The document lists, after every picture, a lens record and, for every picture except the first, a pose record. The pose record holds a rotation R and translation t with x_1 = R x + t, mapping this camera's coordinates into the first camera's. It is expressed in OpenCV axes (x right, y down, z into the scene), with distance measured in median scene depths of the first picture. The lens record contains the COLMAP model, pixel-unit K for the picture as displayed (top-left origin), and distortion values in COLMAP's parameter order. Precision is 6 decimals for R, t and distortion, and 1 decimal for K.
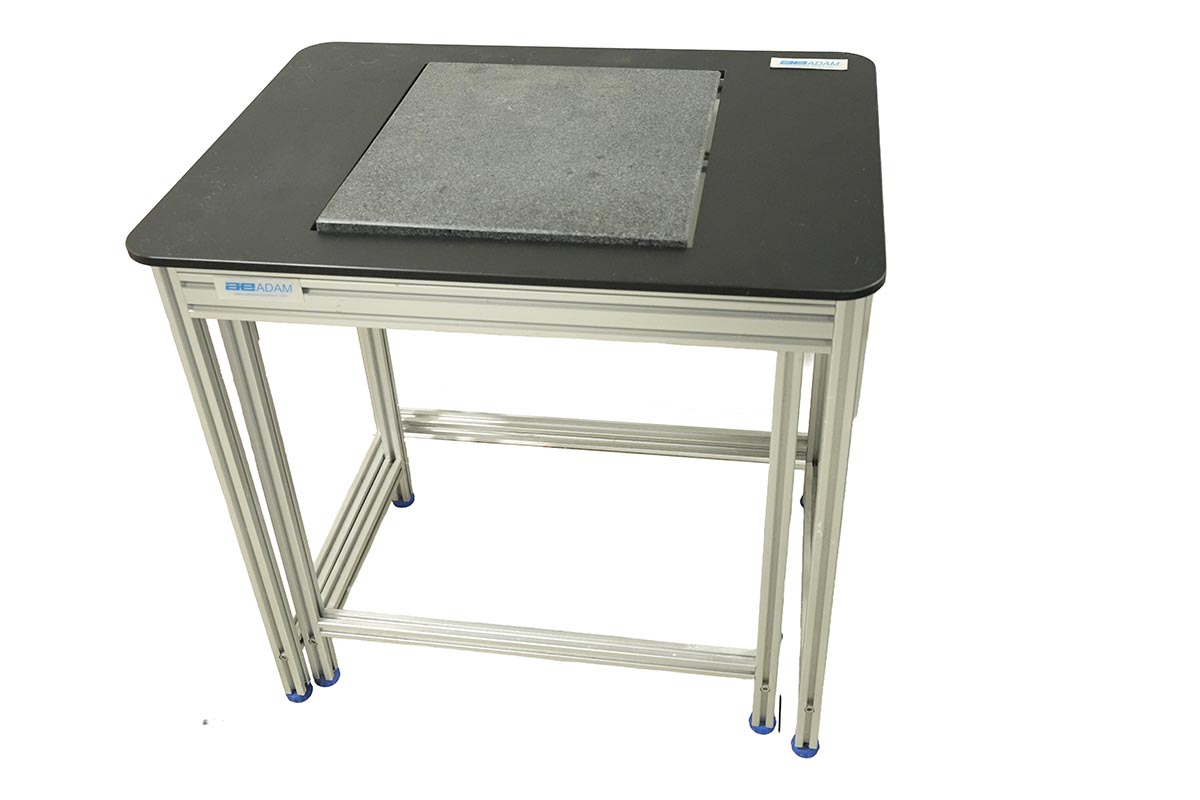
lens RADIAL K [[1180.2, 0, 580.9], [0, 1180.2, 404.5], [0, 0, 1]] dist [0.091643, 0.001950]
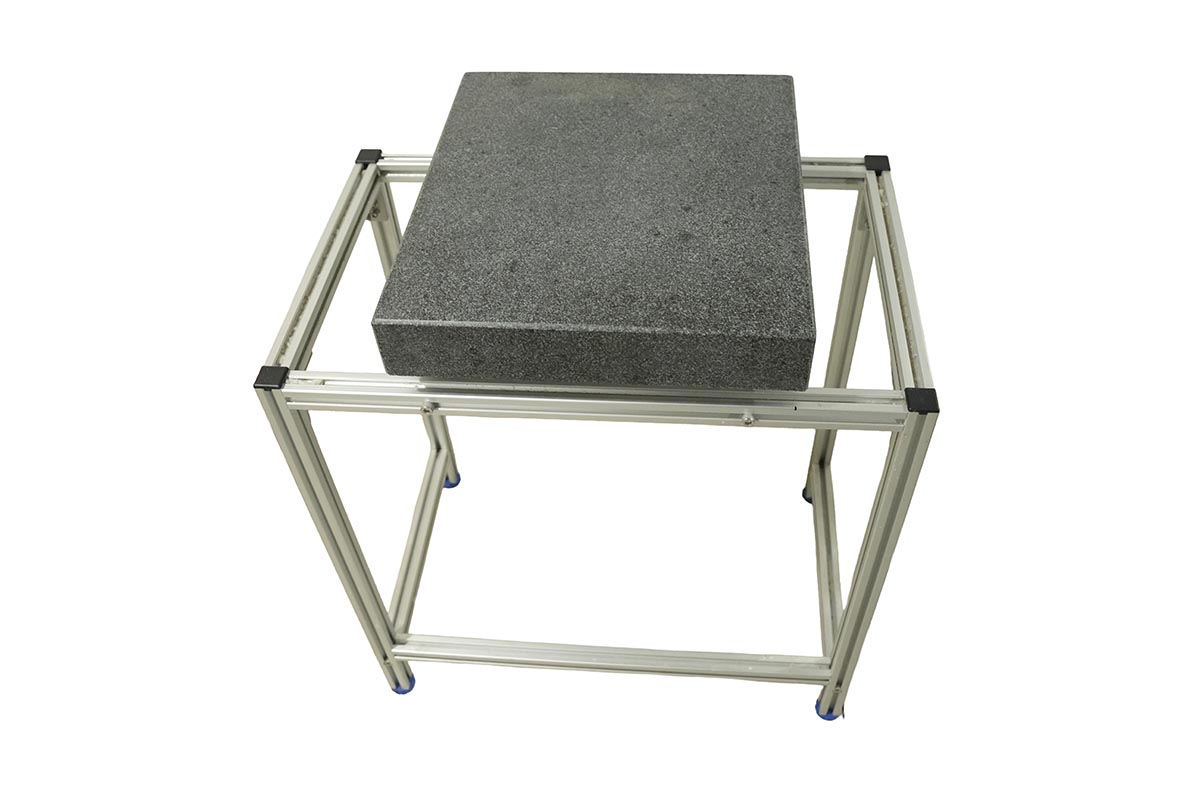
lens RADIAL K [[969.0, 0, 600.0], [0, 969.0, 400.0], [0, 0, 1]] dist [-0.056684, 0.000930]
pose [[0.996845, -0.060593, 0.051278, -0.096205], [0.050273, 0.981846, 0.182898, -0.212189], [-0.061430, -0.179743, 0.981794, 0.294568]]
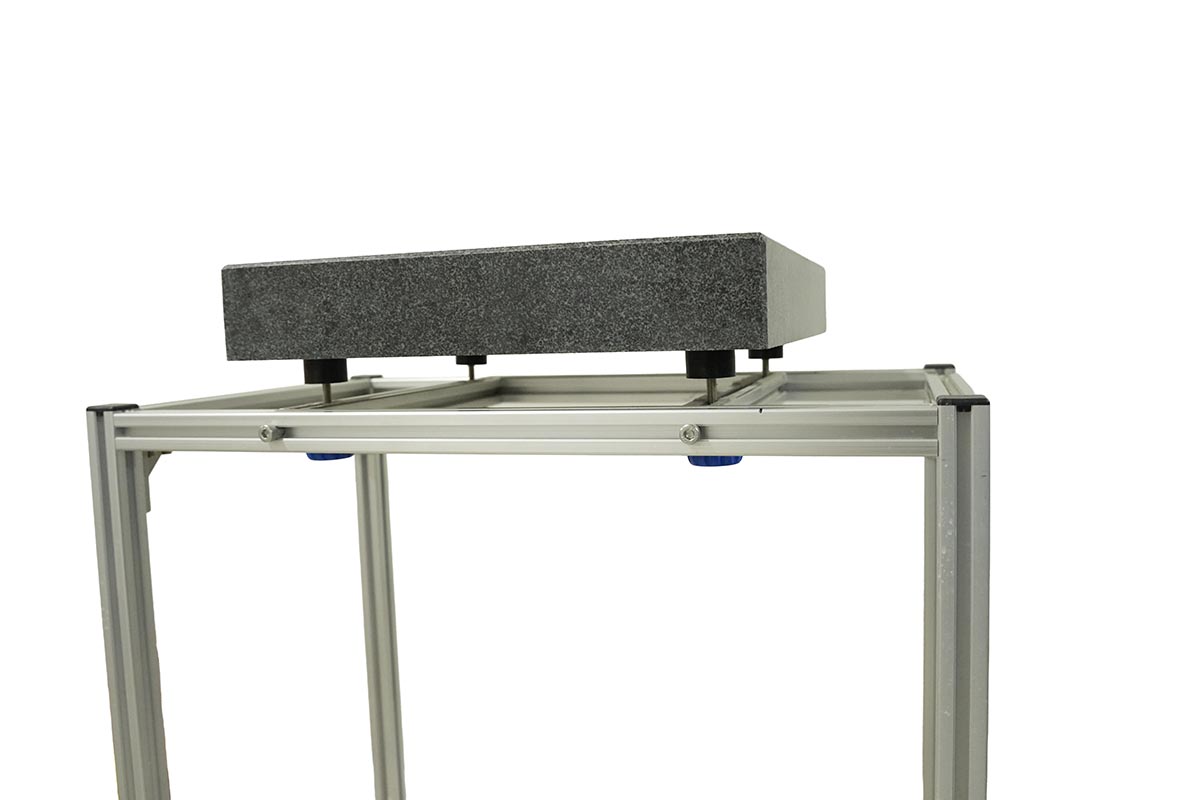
lens RADIAL K [[969.0, 0, 600.0], [0, 969.0, 400.0], [0, 0, 1]] dist [-0.056684, 0.000930]
pose [[0.989494, 0.017170, -0.143549, 0.072887], [-0.093020, 0.835716, -0.541227, 0.183316], [0.110673, 0.548894, 0.828533, 0.587765]]
